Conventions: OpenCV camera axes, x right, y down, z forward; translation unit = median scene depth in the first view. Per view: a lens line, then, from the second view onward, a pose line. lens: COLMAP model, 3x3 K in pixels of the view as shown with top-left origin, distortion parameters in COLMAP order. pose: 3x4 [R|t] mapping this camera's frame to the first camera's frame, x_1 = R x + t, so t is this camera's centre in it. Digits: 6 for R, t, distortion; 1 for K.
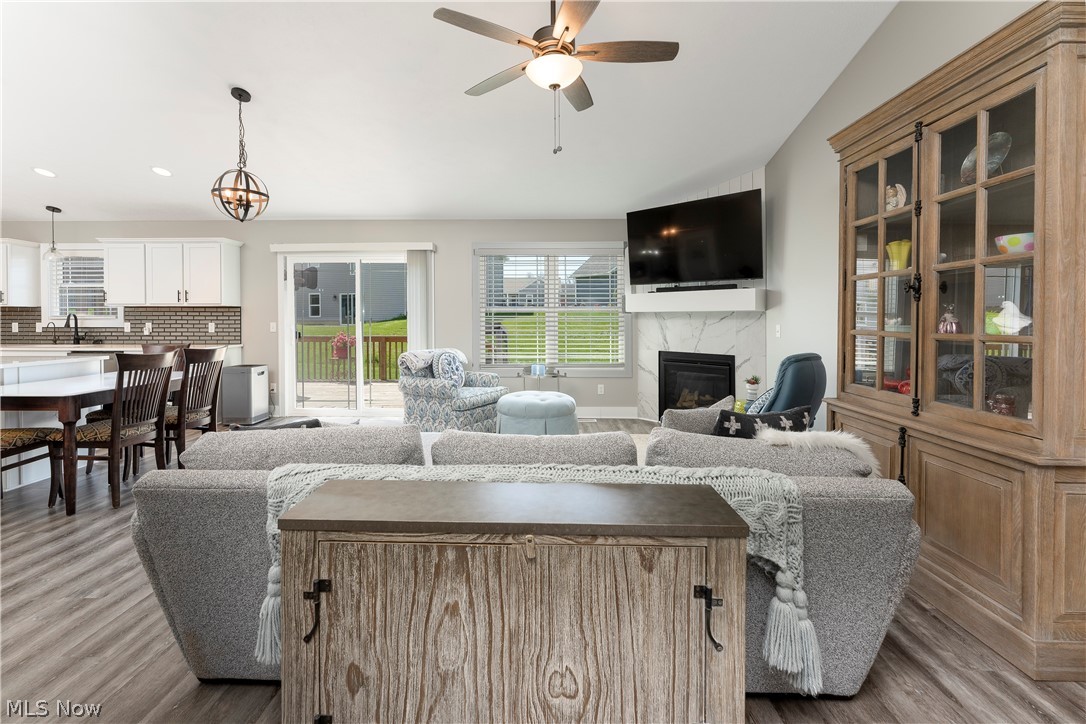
lens RADIAL K [[448.2, 0, 542.1], [0, 448.2, 329.2], [0, 0, 1]] dist [-0.001401, -0.000677]
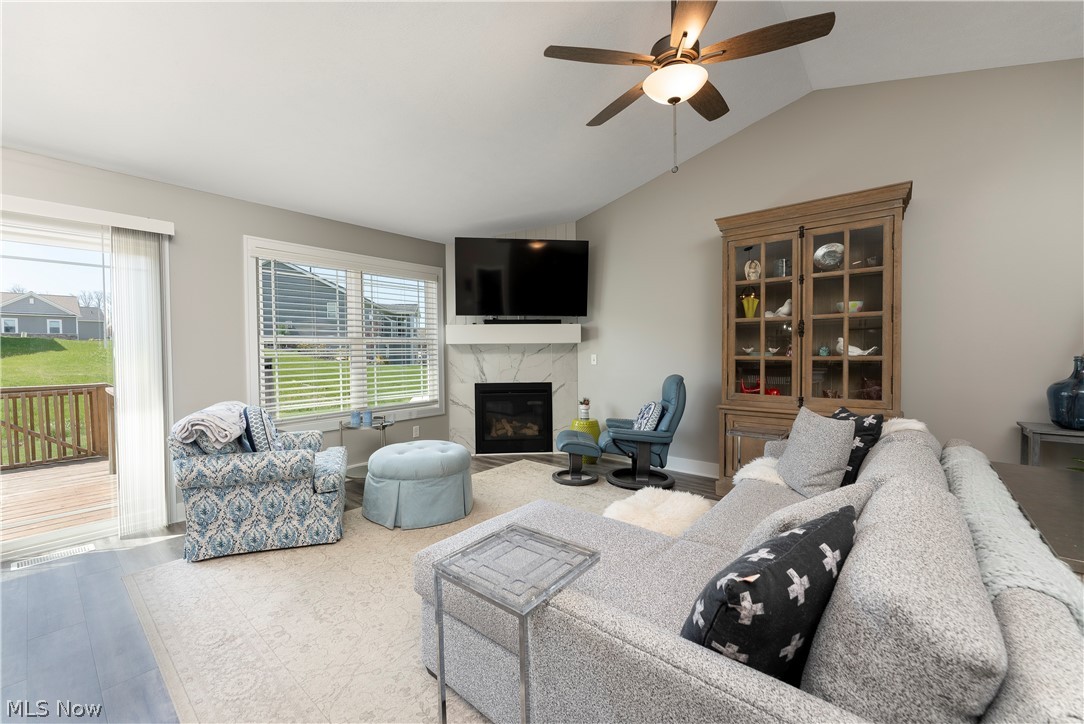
lens RADIAL K [[425.8, 0, 544.2], [0, 425.8, 368.2], [0, 0, 1]] dist [-0.000618, -0.000075]
pose [[0.638804, -0.039941, 0.768332, -0.386428], [0.027838, 0.999198, 0.028798, -0.008561], [-0.768866, 0.002993, 0.639403, 0.297961]]
